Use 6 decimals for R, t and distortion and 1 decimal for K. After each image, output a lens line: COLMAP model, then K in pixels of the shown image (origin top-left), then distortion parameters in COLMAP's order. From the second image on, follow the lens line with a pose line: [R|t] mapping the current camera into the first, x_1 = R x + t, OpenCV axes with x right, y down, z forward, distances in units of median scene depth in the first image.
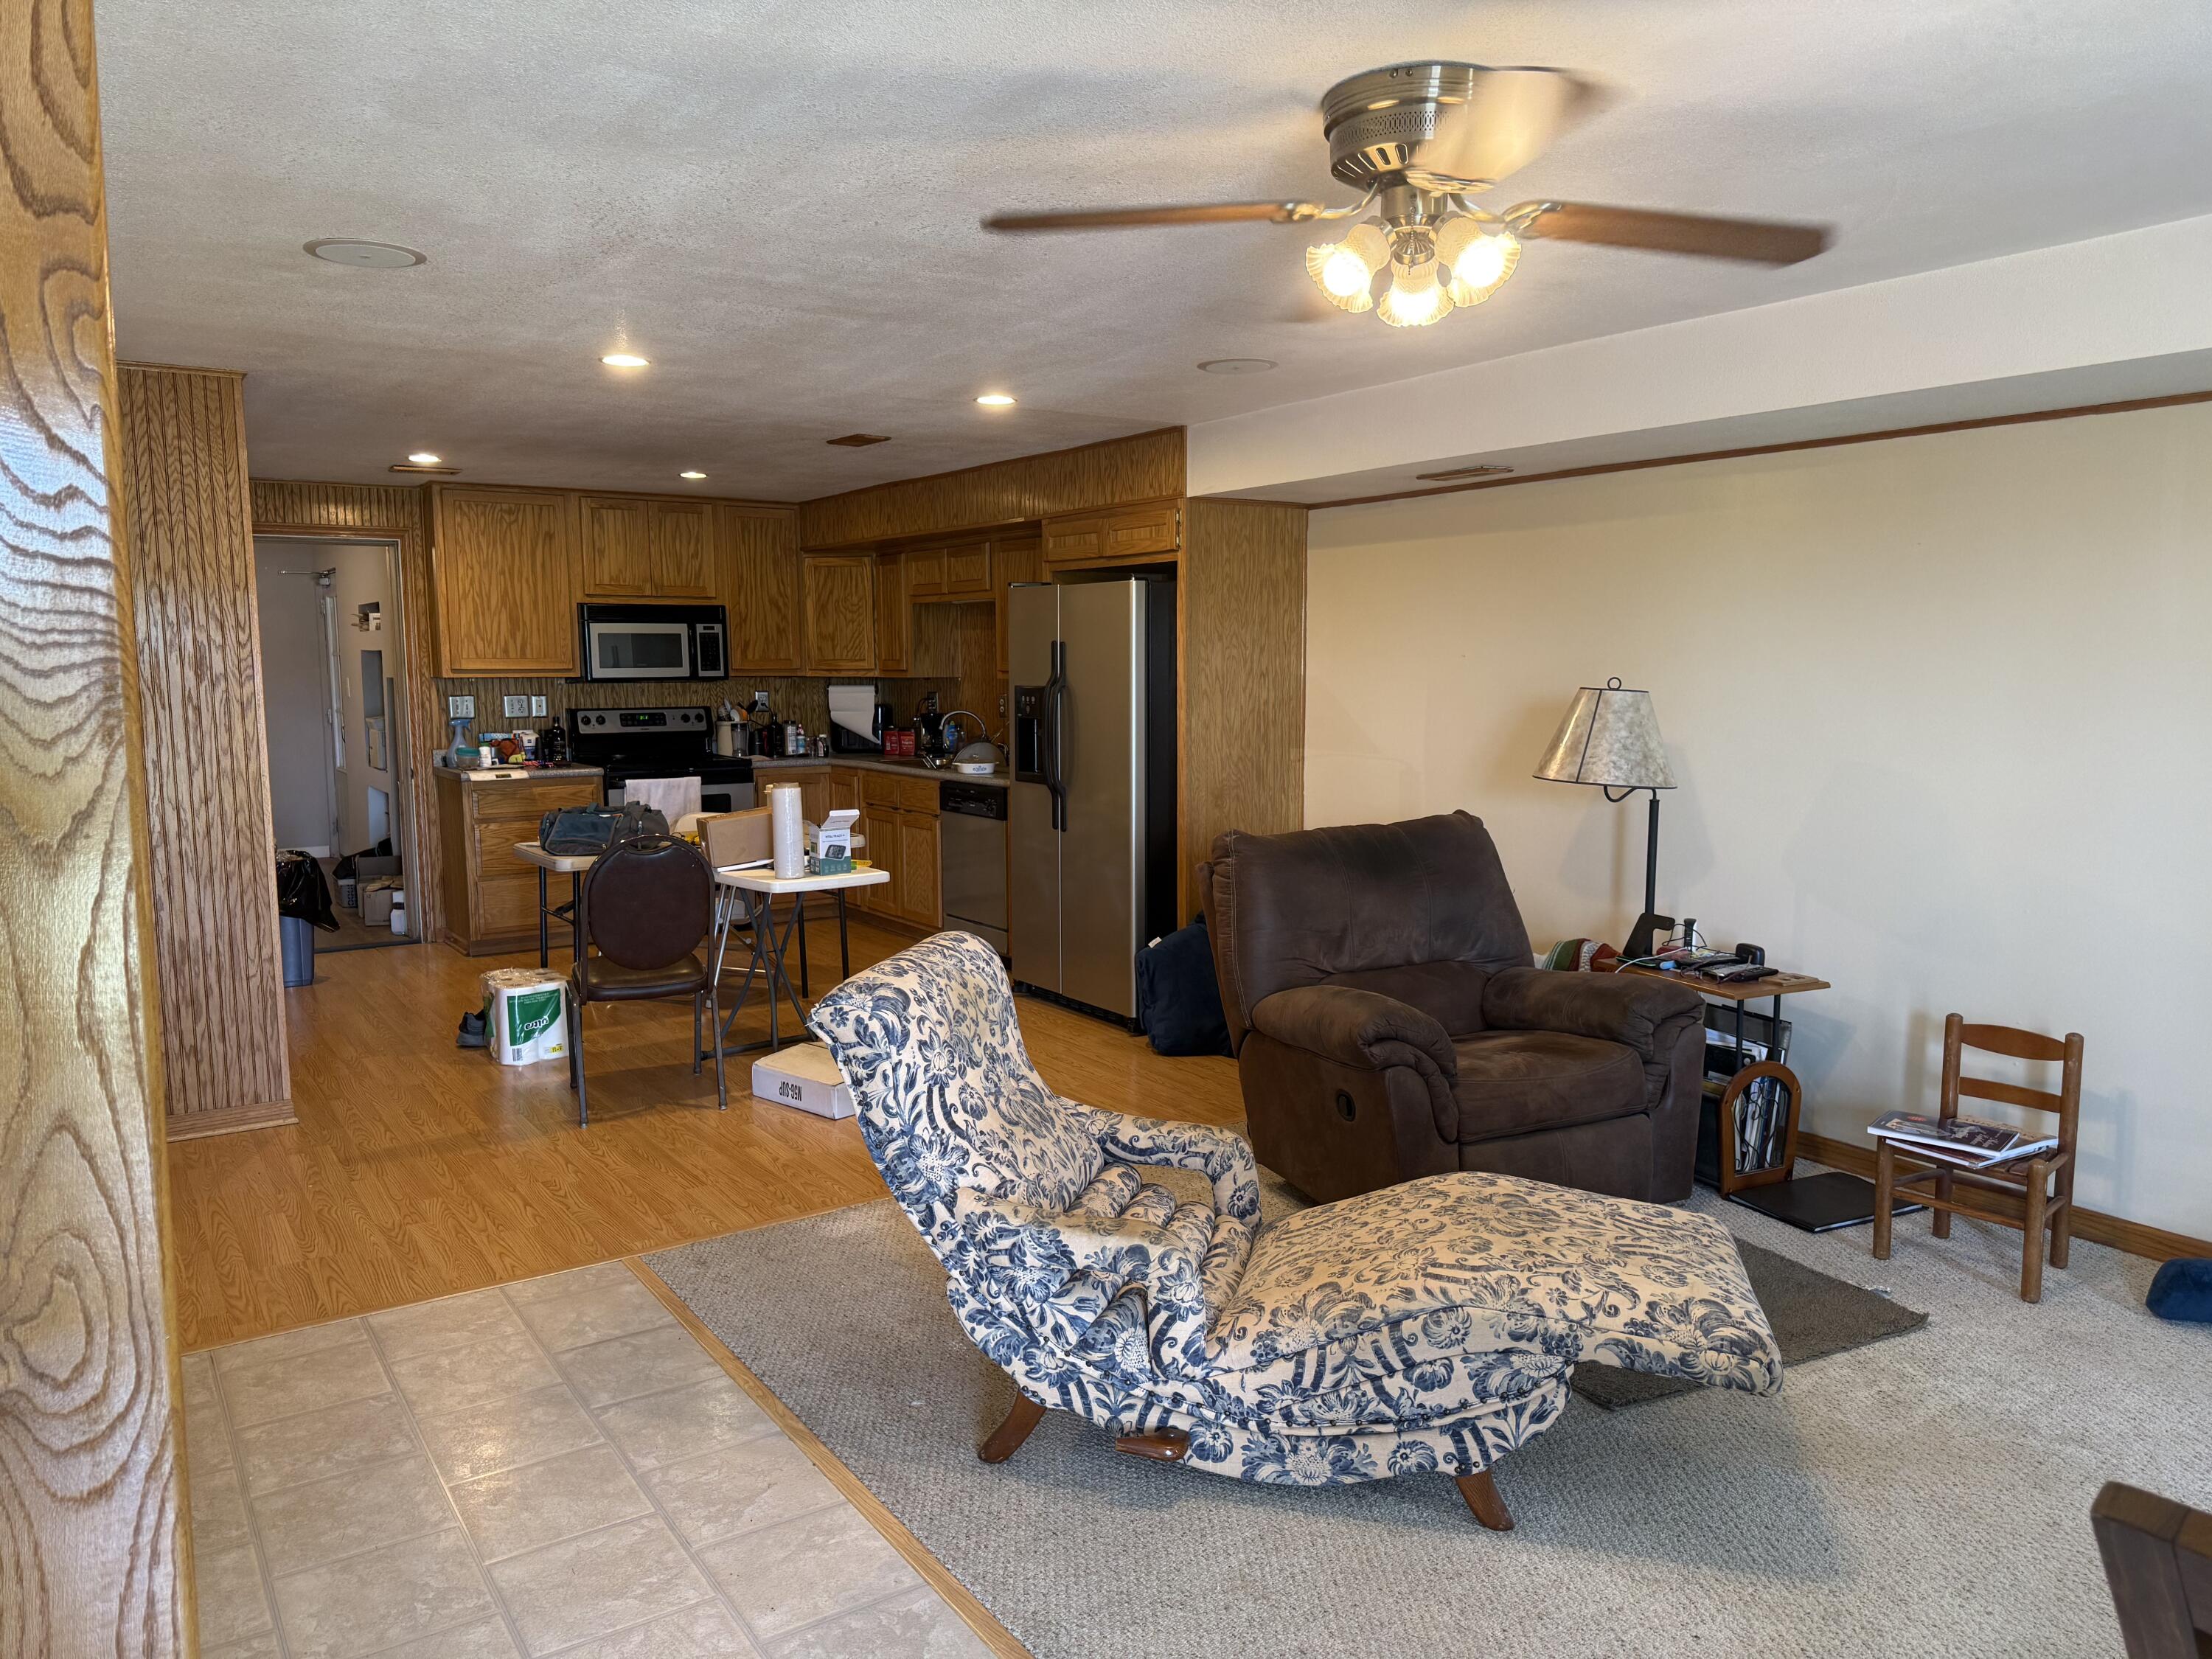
lens RADIAL K [[1560.0, 0, 1106.4], [0, 1560.0, 848.2], [0, 0, 1]] dist [0.037424, -0.050390]
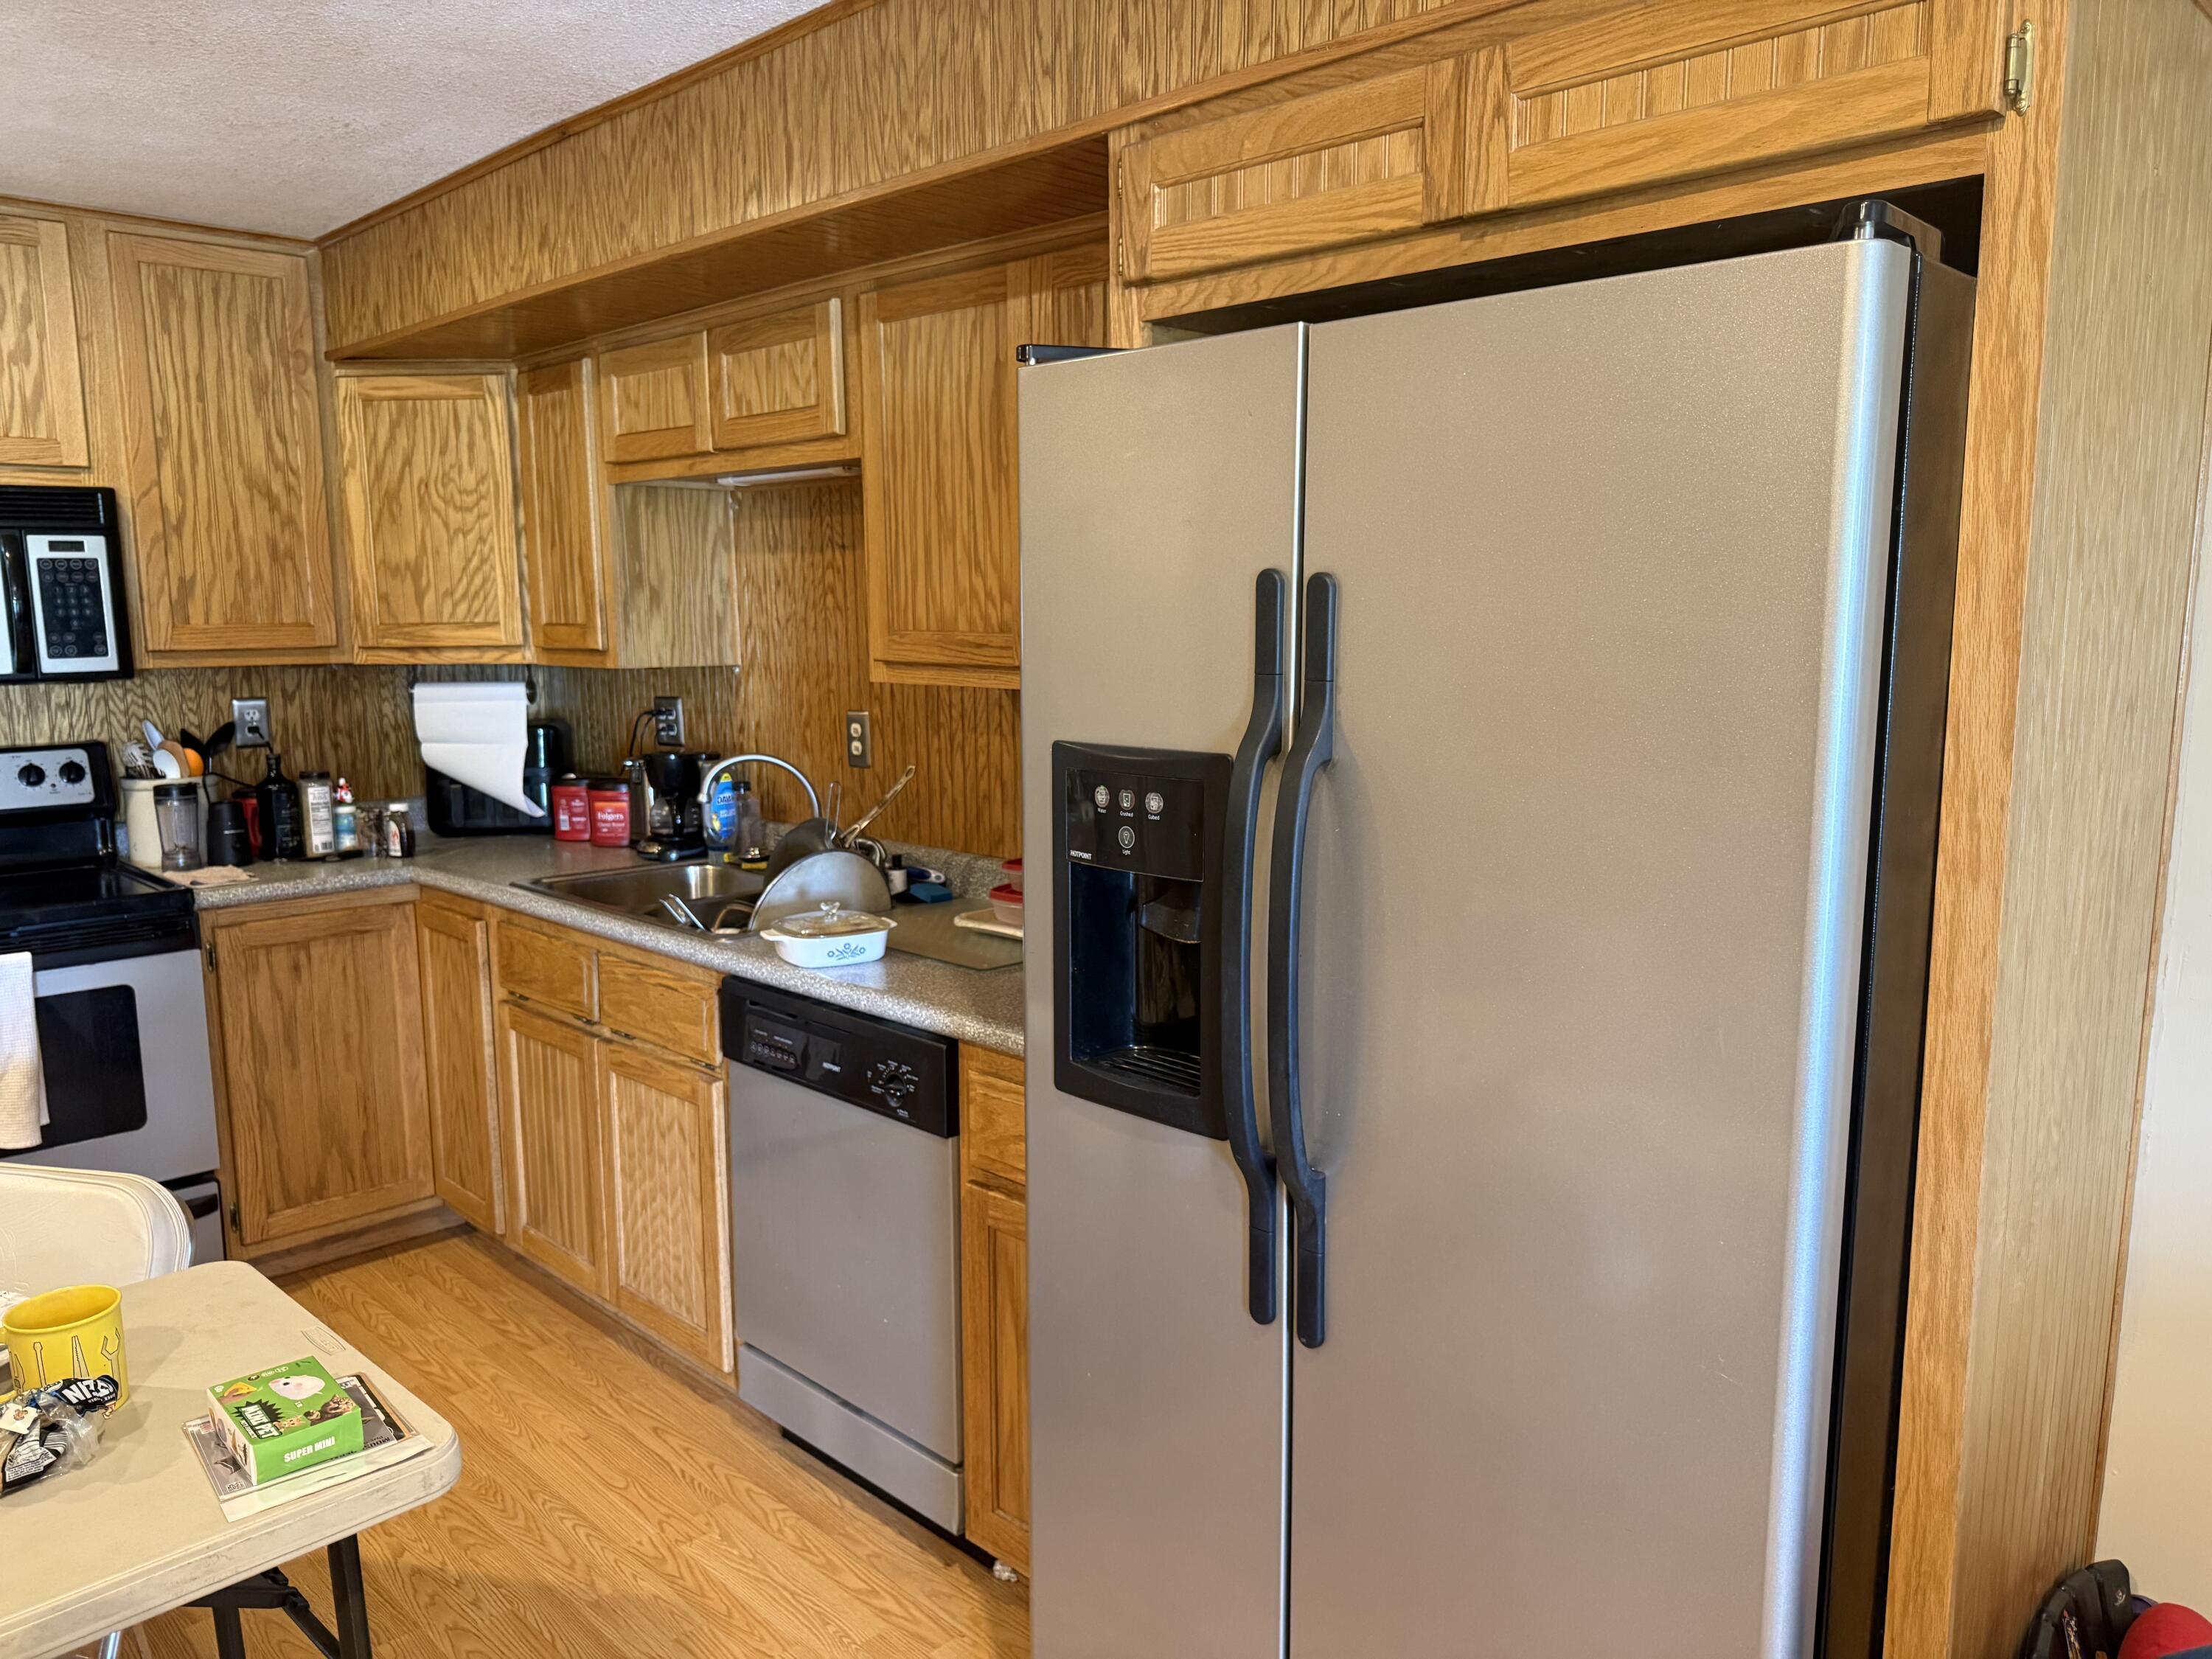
lens RADIAL K [[1538.8, 0, 1108.1], [0, 1538.8, 828.7], [0, 0, 1]] dist [0.004270, -0.042333]
pose [[0.980519, -0.030363, 0.194065, -0.077601], [0.025520, 0.999299, 0.027408, -0.074205], [-0.194761, -0.021922, 0.980606, 0.573882]]
